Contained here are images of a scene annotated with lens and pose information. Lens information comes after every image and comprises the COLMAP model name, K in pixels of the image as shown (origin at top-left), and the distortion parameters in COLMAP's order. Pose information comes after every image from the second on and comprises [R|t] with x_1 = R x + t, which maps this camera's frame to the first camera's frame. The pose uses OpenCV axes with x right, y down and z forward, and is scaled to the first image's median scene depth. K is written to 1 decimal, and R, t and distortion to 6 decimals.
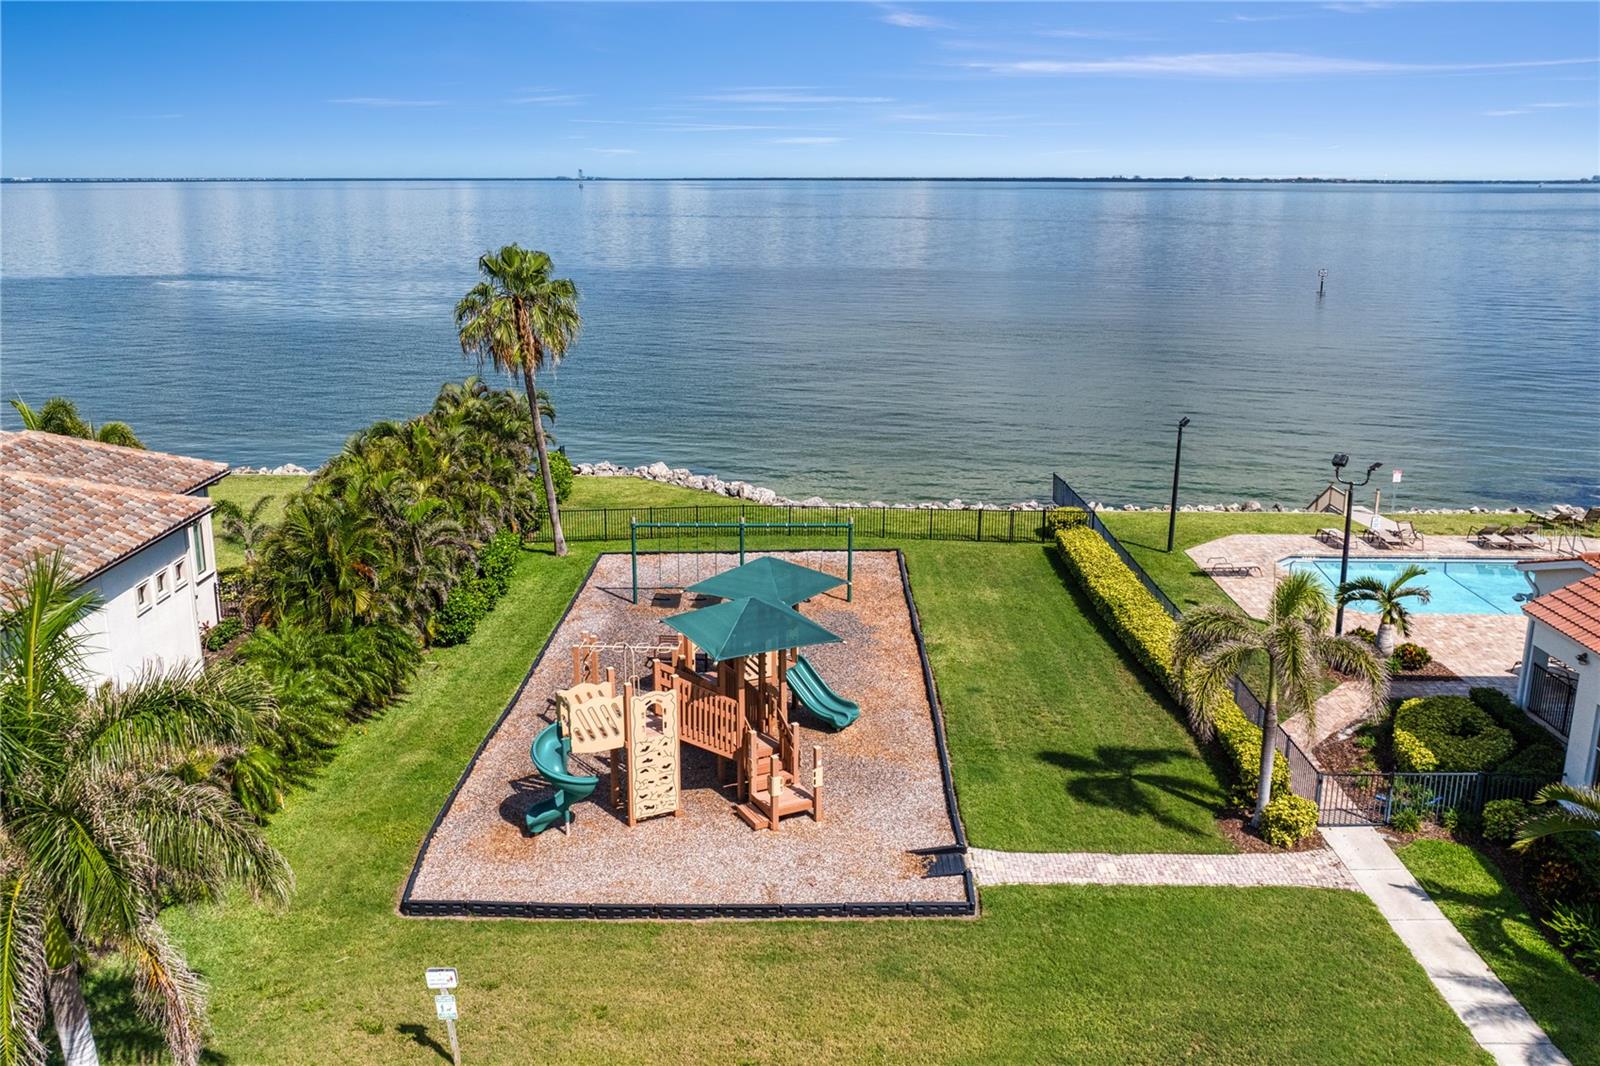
lens RADIAL K [[1336.7, 0, 773.1], [0, 1336.7, 528.8], [0, 0, 1]] dist [-0.027884, 0.013939]
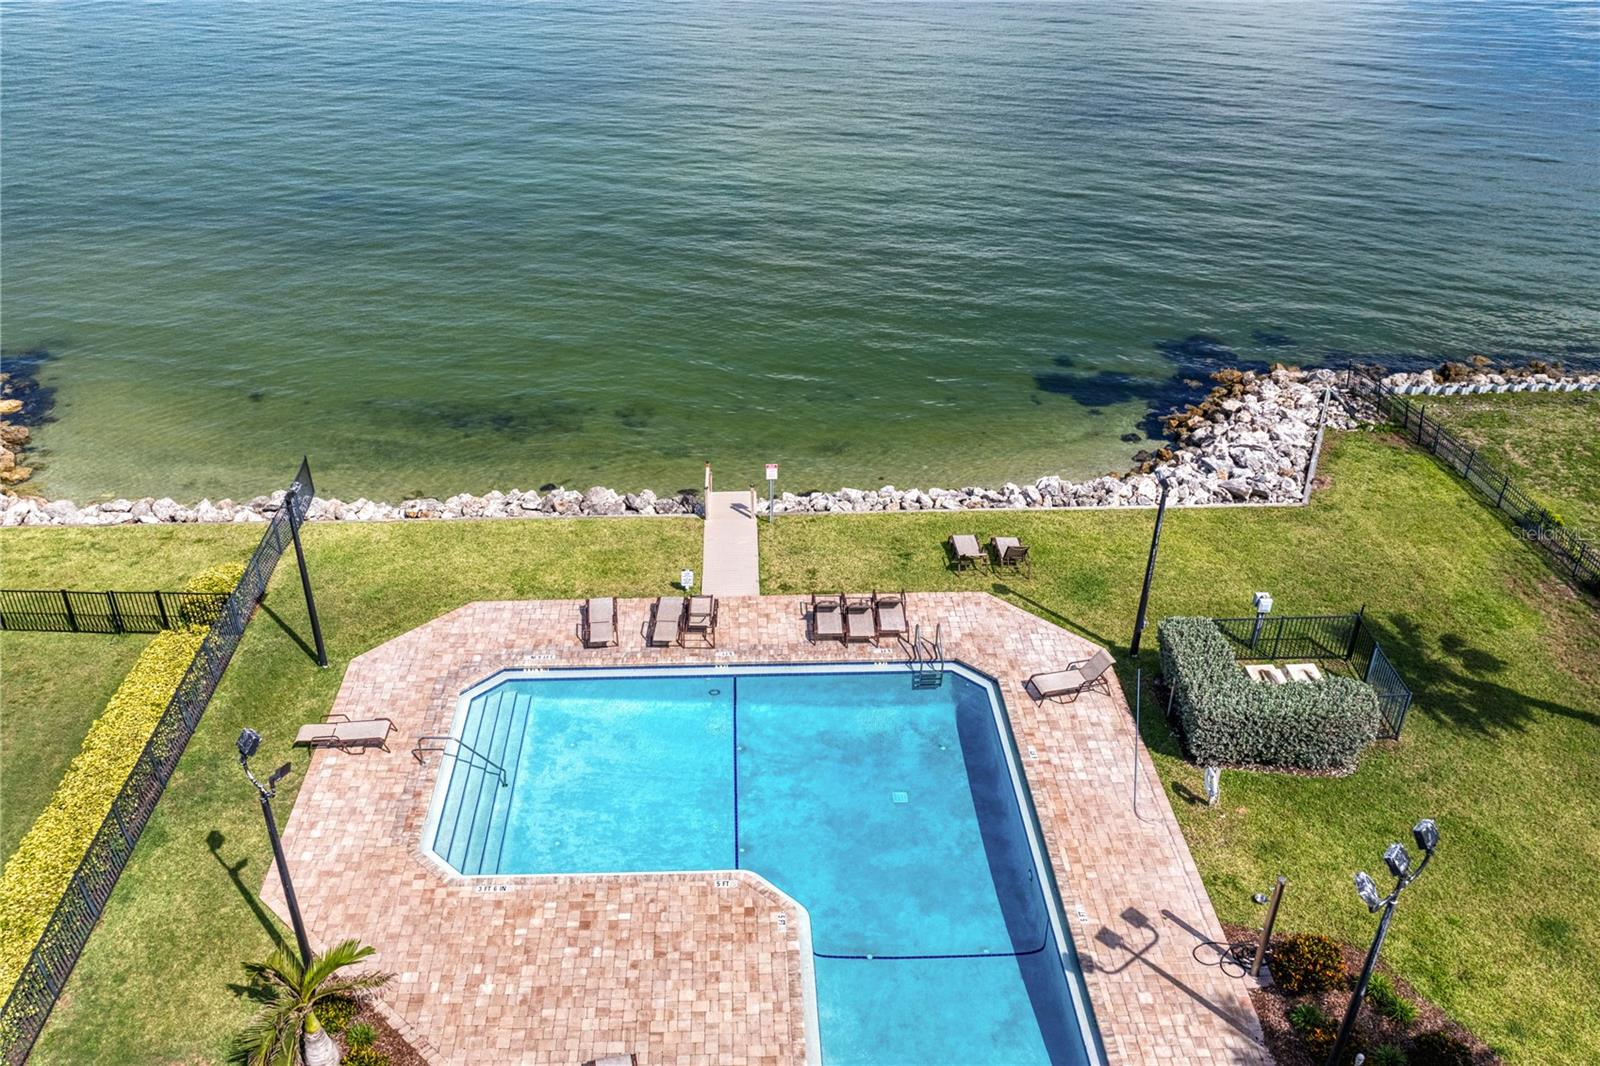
lens RADIAL K [[1331.7, 0, 758.5], [0, 1331.7, 529.2], [0, 0, 1]] dist [-0.013904, -0.021292]
pose [[0.998823, -0.033990, 0.034605, 0.776594], [0.023071, 0.960458, 0.277469, -0.355418], [-0.042668, -0.276344, 0.960111, 0.597243]]
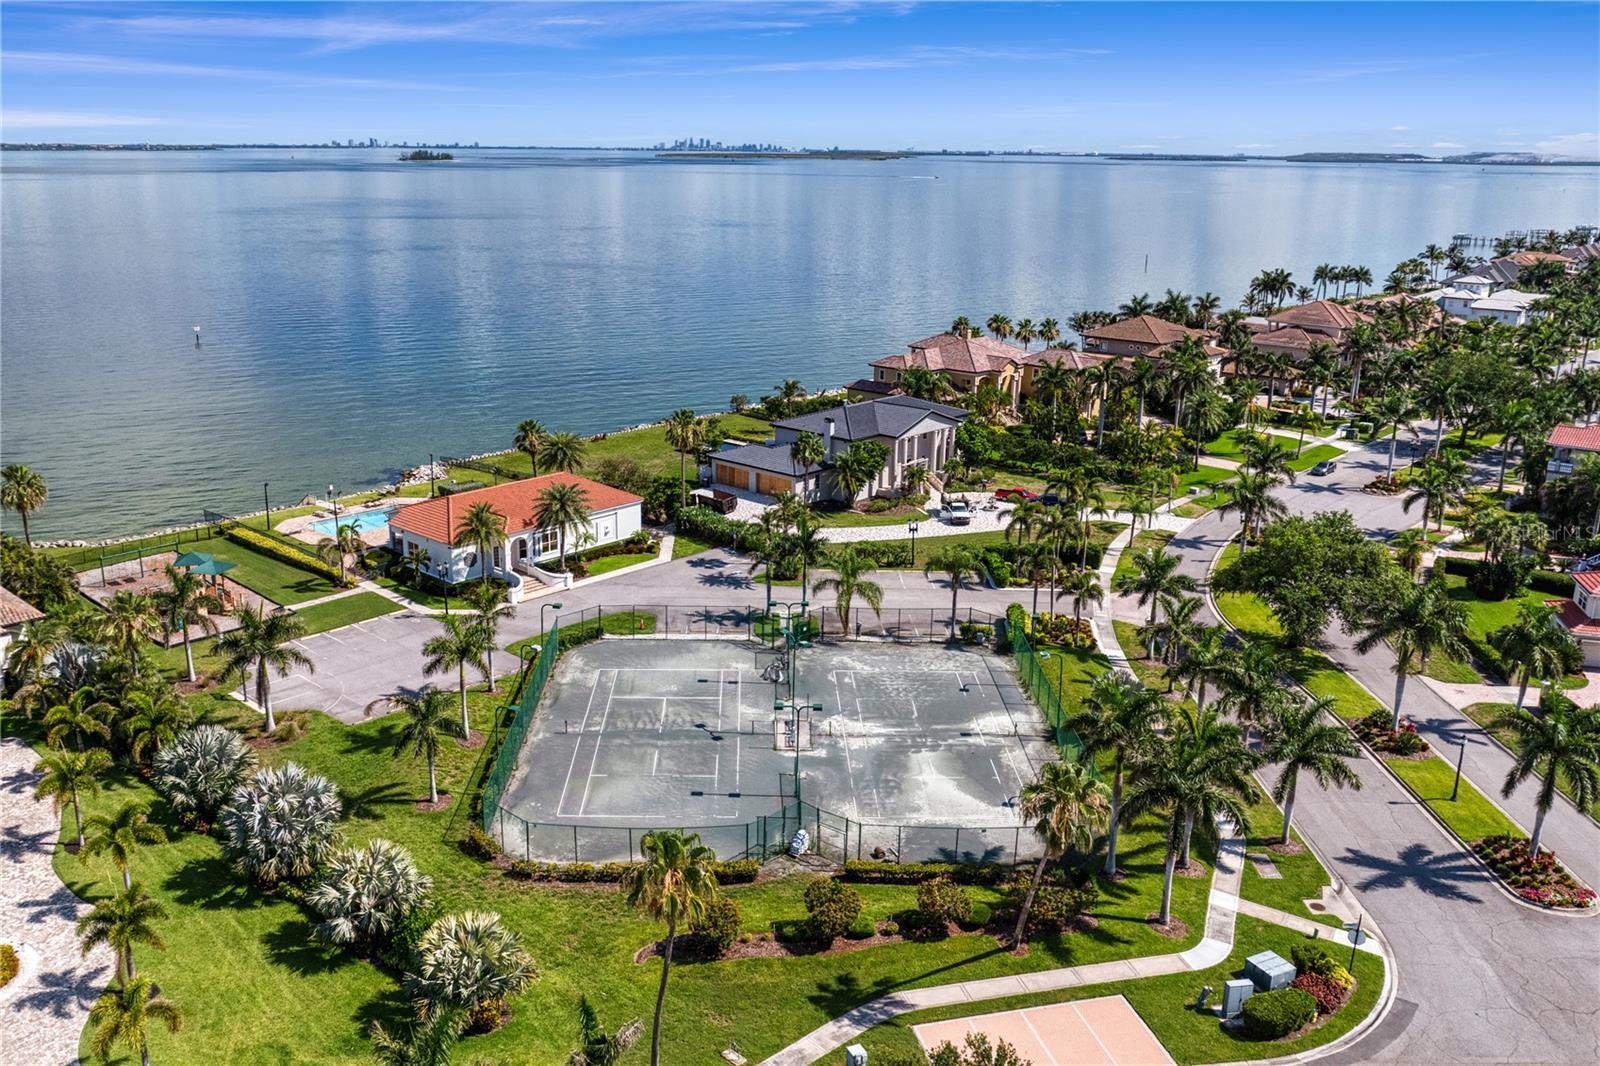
lens RADIAL K [[1336.7, 0, 773.1], [0, 1336.7, 528.8], [0, 0, 1]] dist [-0.027884, 0.013939]
pose [[0.662297, -0.200009, 0.722052, -1.621345], [0.179299, 0.978018, 0.106452, -0.149206], [-0.727471, 0.058960, 0.683600, -2.677975]]
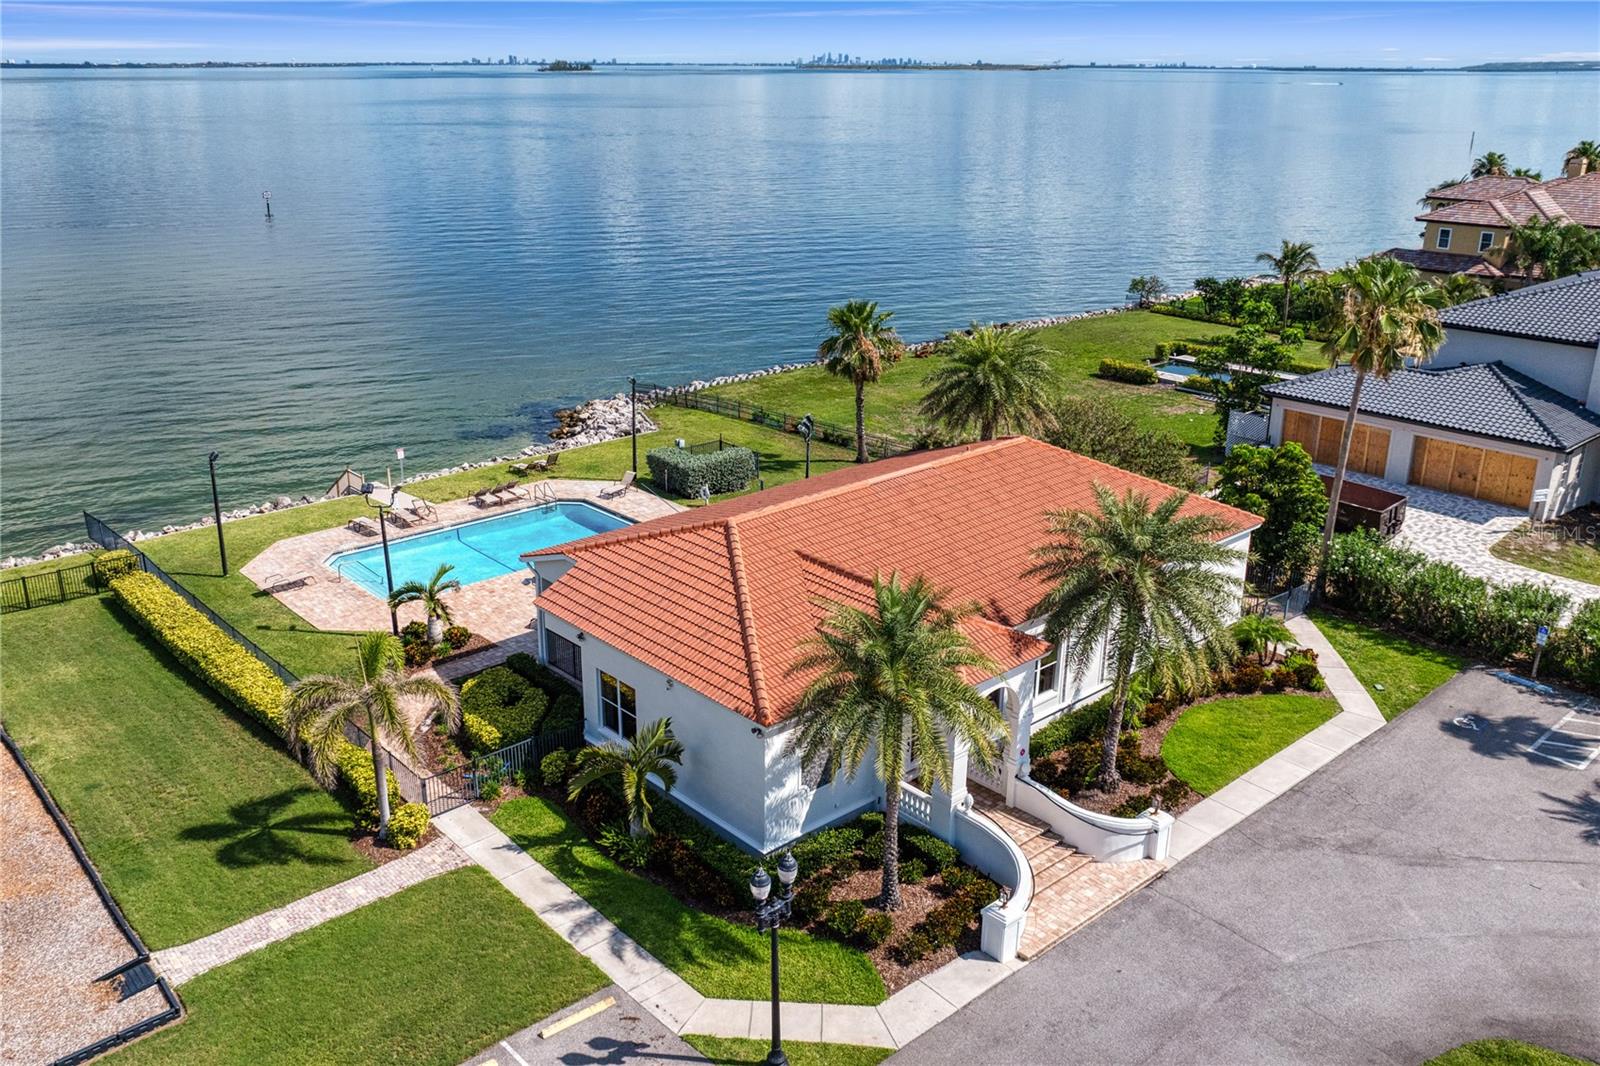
lens RADIAL K [[1331.7, 0, 758.5], [0, 1331.7, 529.2], [0, 0, 1]] dist [-0.013904, -0.021292]
pose [[0.739126, -0.223514, 0.635400, -0.088578], [0.170472, 0.974700, 0.144568, -0.158336], [-0.651638, 0.001463, 0.758529, -0.140284]]
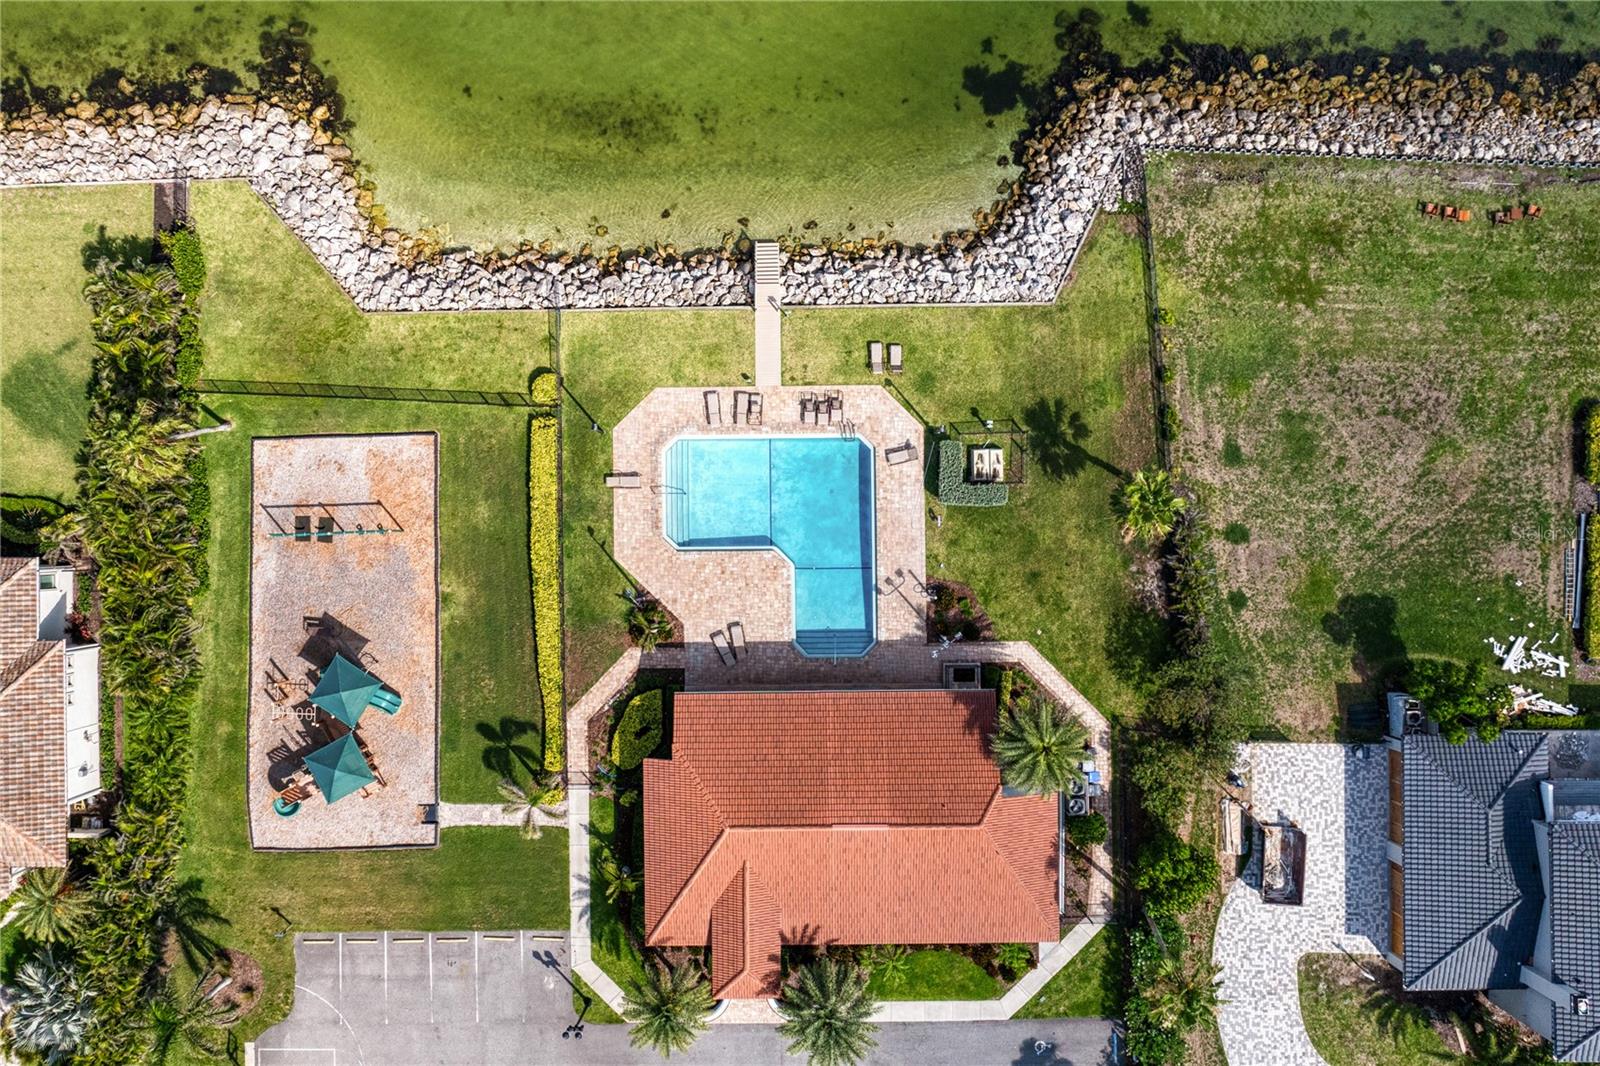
lens RADIAL K [[1331.7, 0, 758.5], [0, 1331.7, 529.2], [0, 0, 1]] dist [-0.013904, -0.021292]
pose [[0.999378, -0.034026, -0.009299, 0.785281], [0.017962, 0.263995, 0.964357, -2.371288], [-0.030358, -0.963924, 0.264442, 0.719428]]
